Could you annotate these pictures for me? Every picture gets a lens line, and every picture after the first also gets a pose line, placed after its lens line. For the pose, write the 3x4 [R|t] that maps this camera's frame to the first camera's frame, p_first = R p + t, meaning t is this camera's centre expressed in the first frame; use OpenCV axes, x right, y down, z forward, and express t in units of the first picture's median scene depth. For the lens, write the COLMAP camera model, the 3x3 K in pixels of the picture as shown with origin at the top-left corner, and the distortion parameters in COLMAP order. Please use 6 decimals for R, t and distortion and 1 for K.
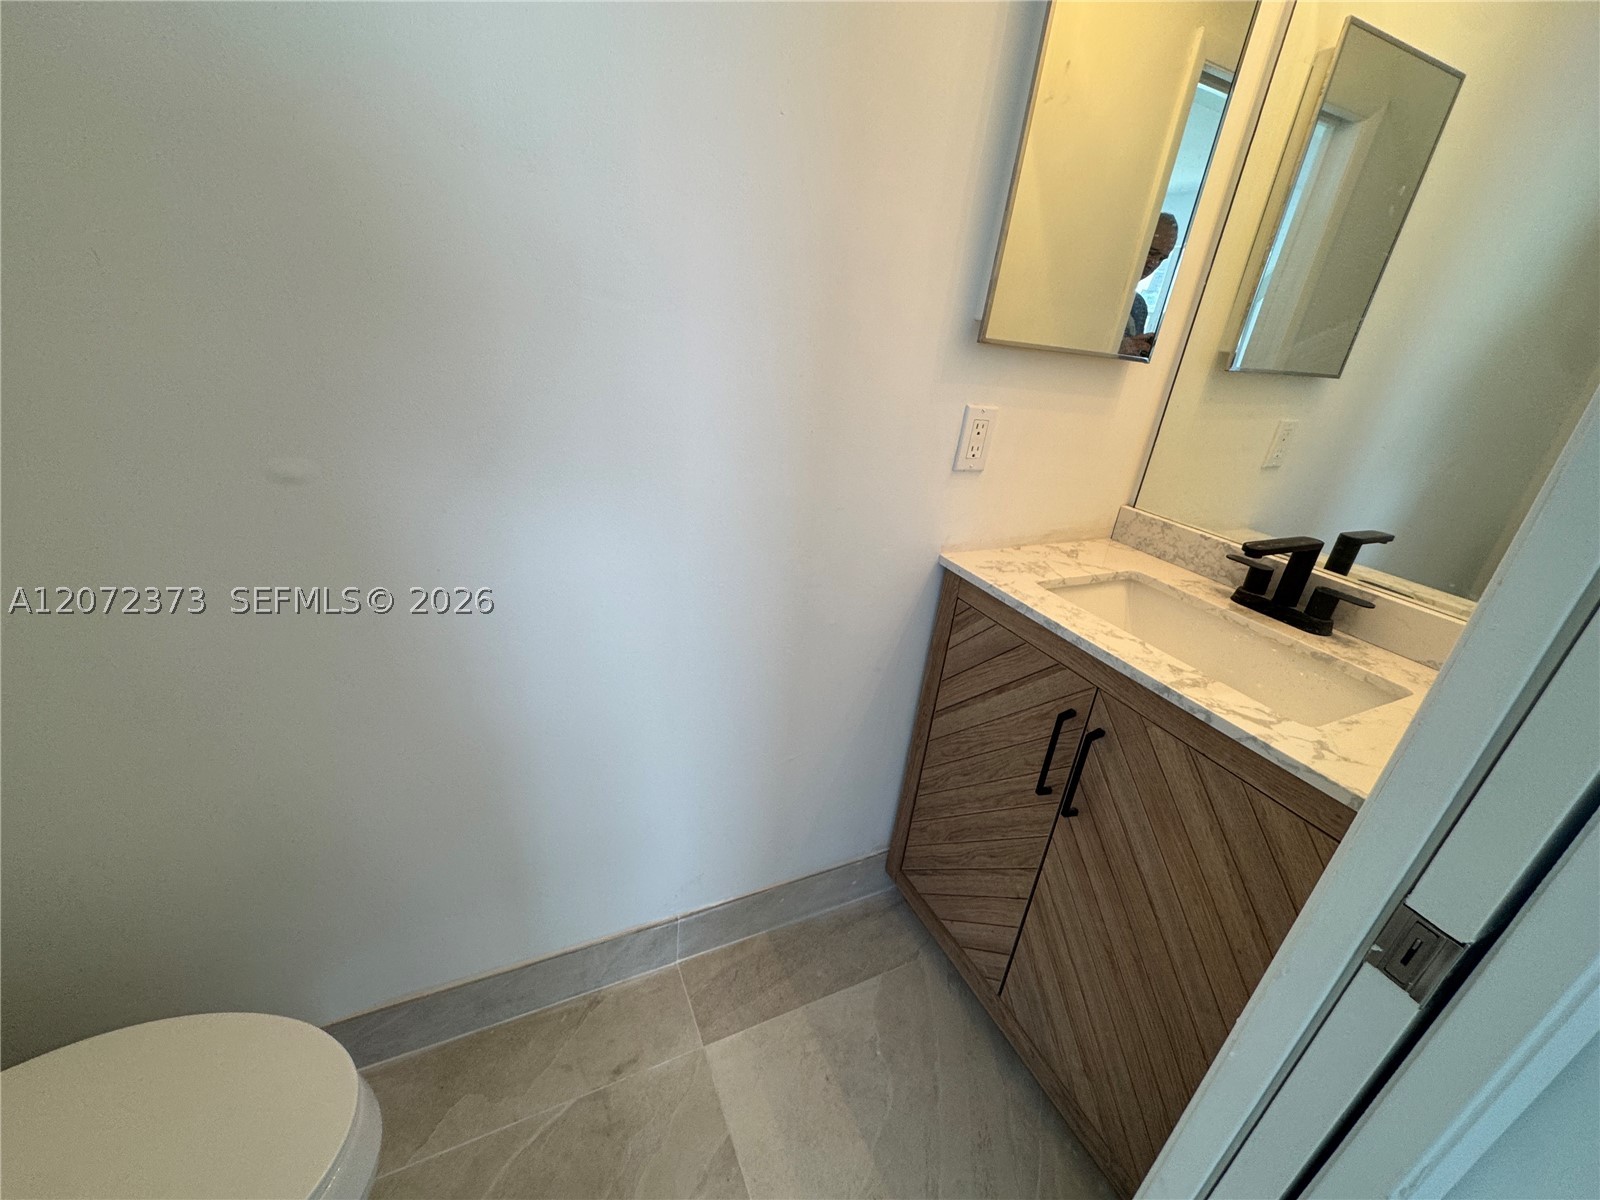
lens RADIAL K [[640.3, 0, 805.9], [0, 640.3, 594.2], [0, 0, 1]] dist [-0.000420, 0.001129]
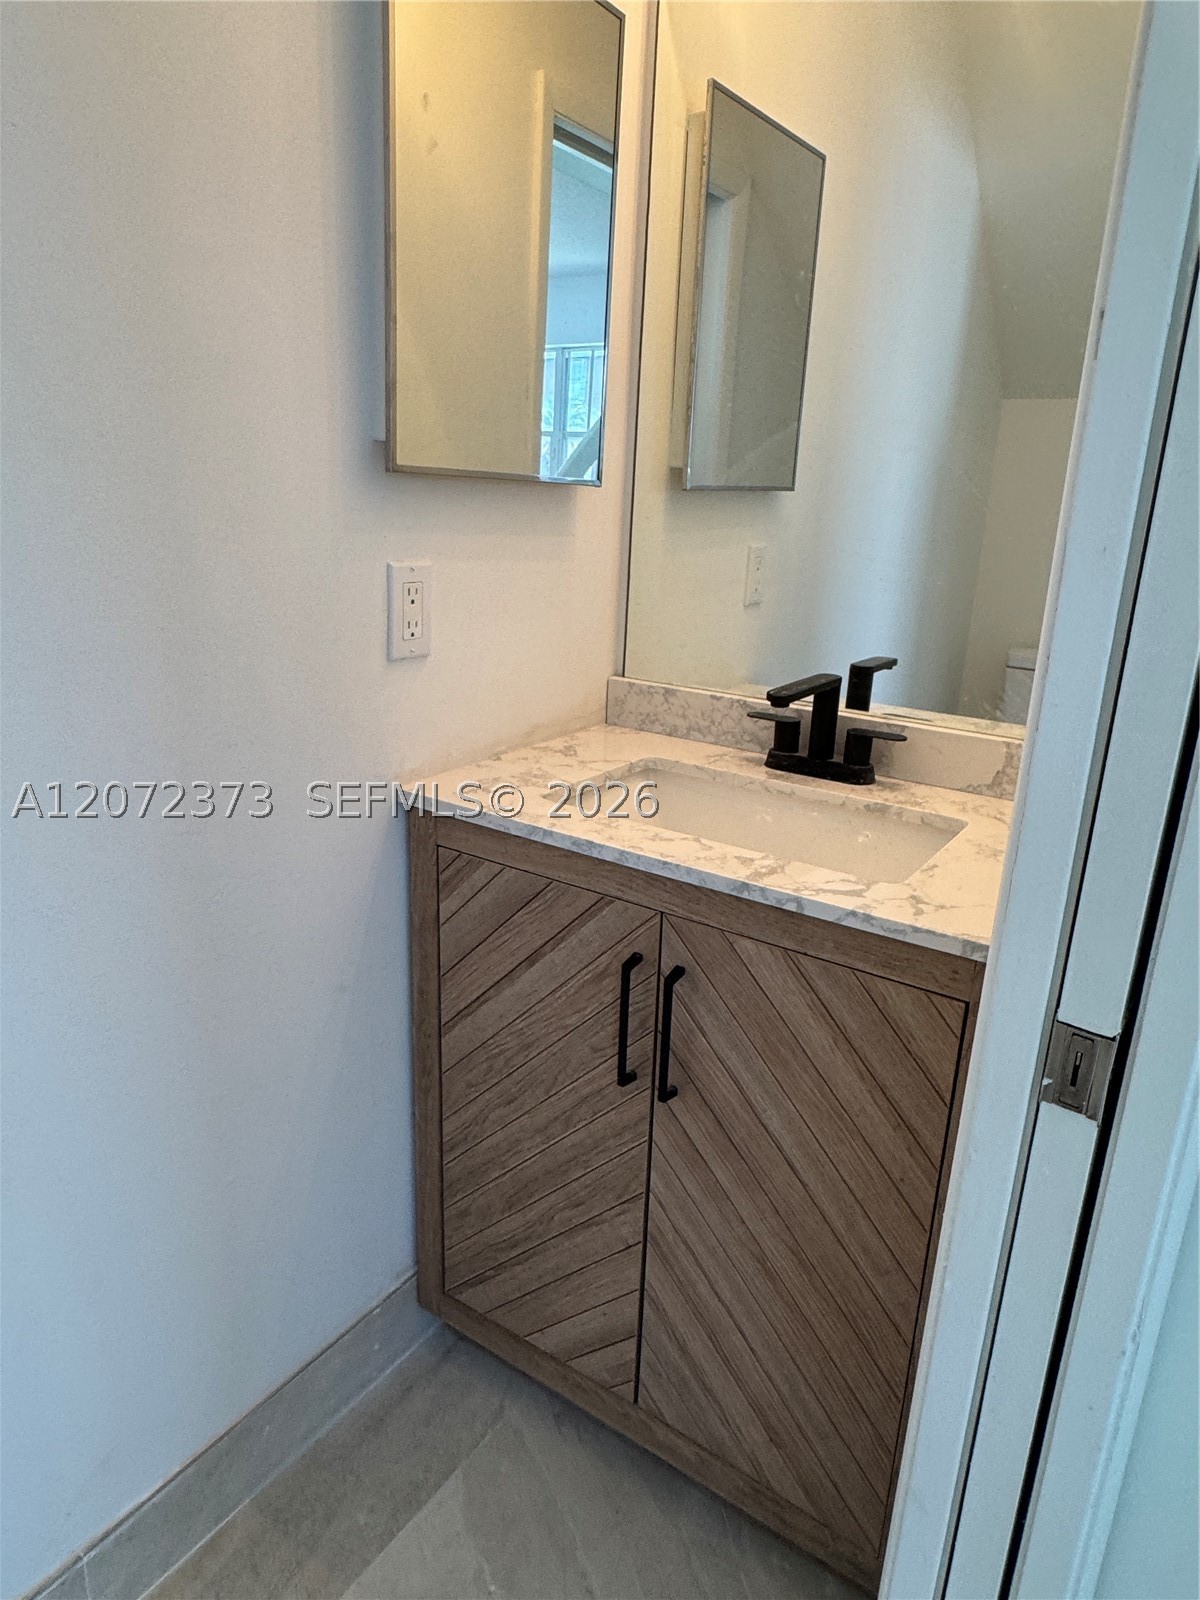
lens RADIAL K [[1010.6, 0, 589.0], [0, 1010.6, 800.1], [0, 0, 1]] dist [0.001789, 0.002606]
pose [[0.868077, -0.207823, 0.450834, -0.097233], [0.242764, 0.969872, -0.020353, 0.020934], [-0.433021, 0.127114, 0.892376, -0.013956]]
